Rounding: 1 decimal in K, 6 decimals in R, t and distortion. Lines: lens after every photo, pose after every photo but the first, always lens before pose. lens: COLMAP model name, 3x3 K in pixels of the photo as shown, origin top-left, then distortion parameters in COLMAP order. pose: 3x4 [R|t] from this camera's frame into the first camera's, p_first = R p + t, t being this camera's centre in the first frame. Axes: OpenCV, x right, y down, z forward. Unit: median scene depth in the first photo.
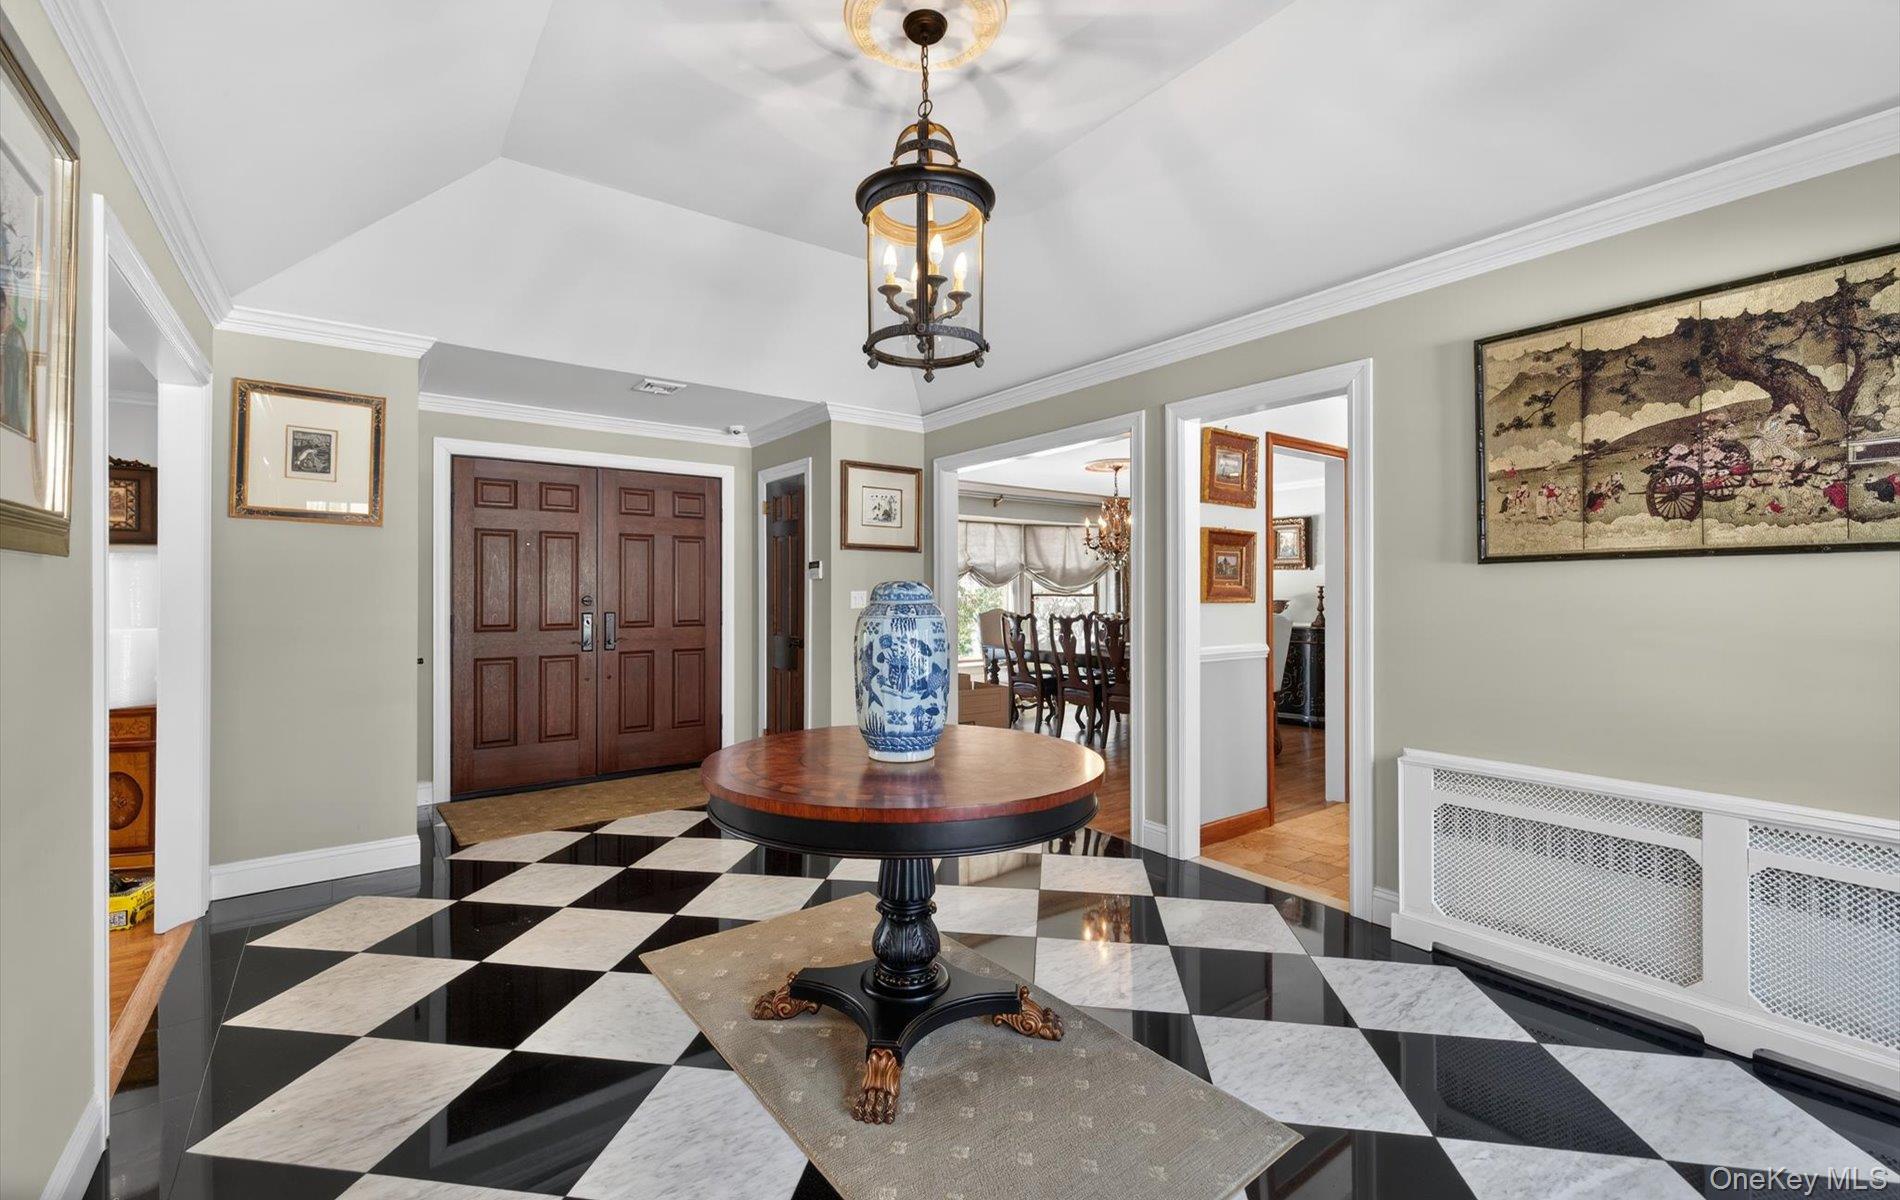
lens RADIAL K [[795.6, 0, 946.6], [0, 795.6, 596.1], [0, 0, 1]] dist [-0.003359, 0.000525]
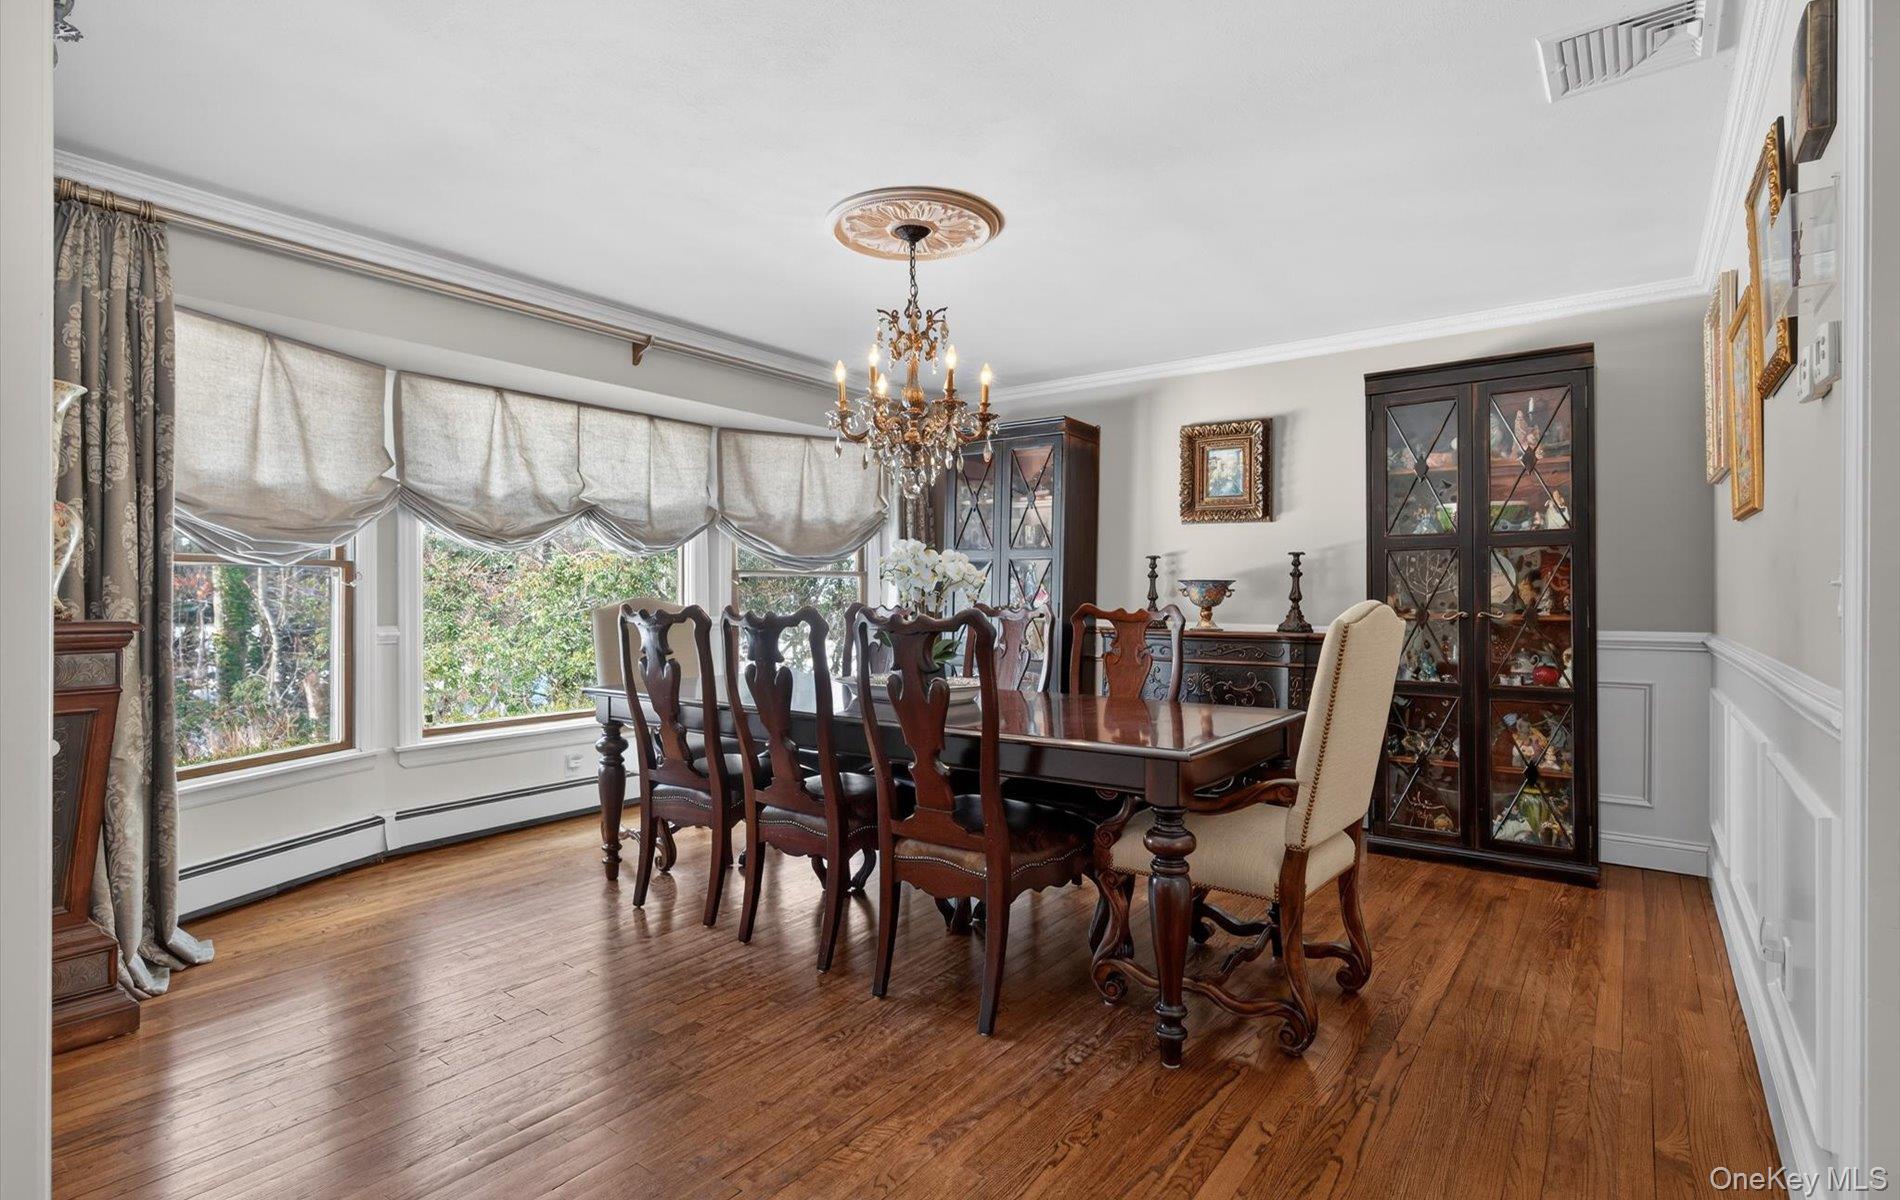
lens RADIAL K [[915.1, 0, 948.7], [0, 915.1, 598.3], [0, 0, 1]] dist [-0.001086, -0.000019]
pose [[0.961471, 0.000070, 0.274907, 0.093554], [-0.001367, 0.999989, 0.004525, 0.014446], [-0.274904, -0.004726, 0.961460, 0.492547]]
